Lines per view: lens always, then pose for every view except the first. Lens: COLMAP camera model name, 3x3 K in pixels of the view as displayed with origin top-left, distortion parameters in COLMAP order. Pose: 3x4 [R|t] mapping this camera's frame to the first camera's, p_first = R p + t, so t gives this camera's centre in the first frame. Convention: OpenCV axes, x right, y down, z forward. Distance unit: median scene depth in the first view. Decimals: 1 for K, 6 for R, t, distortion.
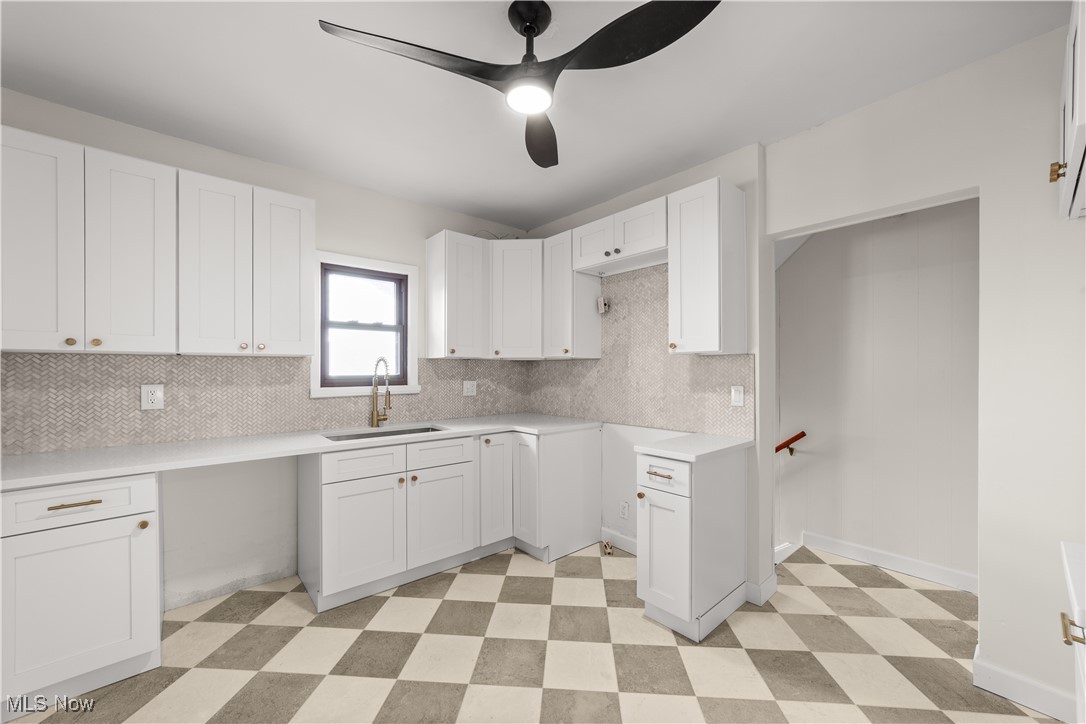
lens RADIAL K [[420.8, 0, 547.2], [0, 420.8, 367.6], [0, 0, 1]] dist [-0.010061, 0.005466]
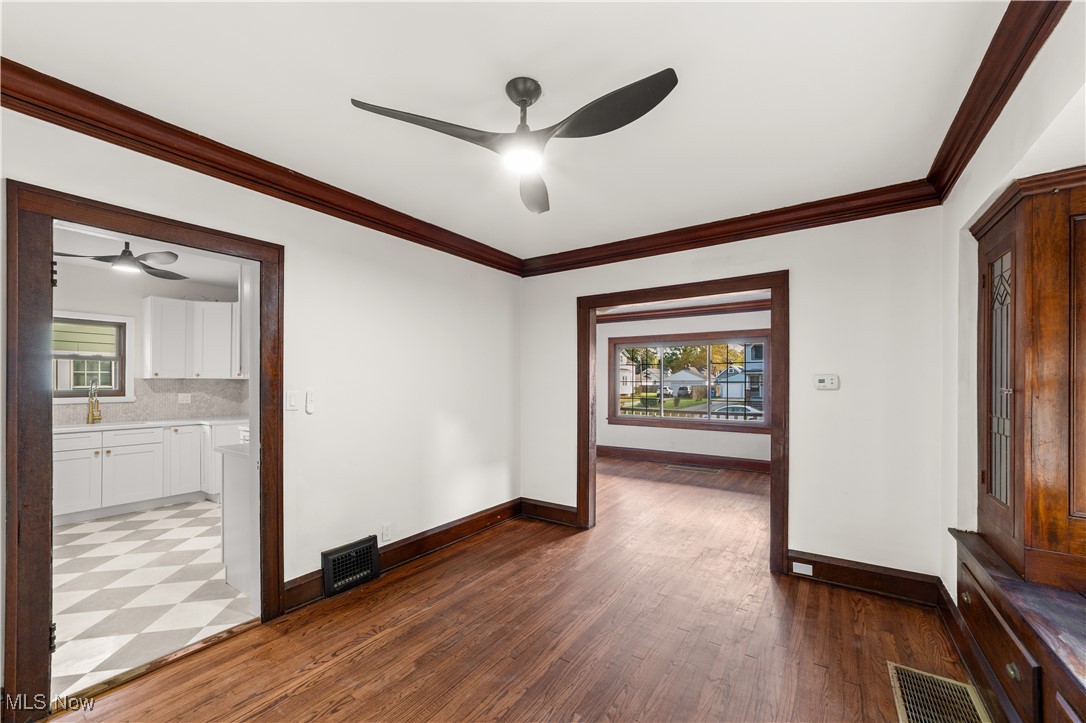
lens RADIAL K [[420.8, 0, 547.7], [0, 420.8, 379.2], [0, 0, 1]] dist [-0.010061, 0.005466]
pose [[0.965413, 0.002366, 0.260714, 0.773956], [-0.001790, 0.999995, -0.002448, -0.019943], [-0.260718, 0.001896, 0.965413, -0.880189]]
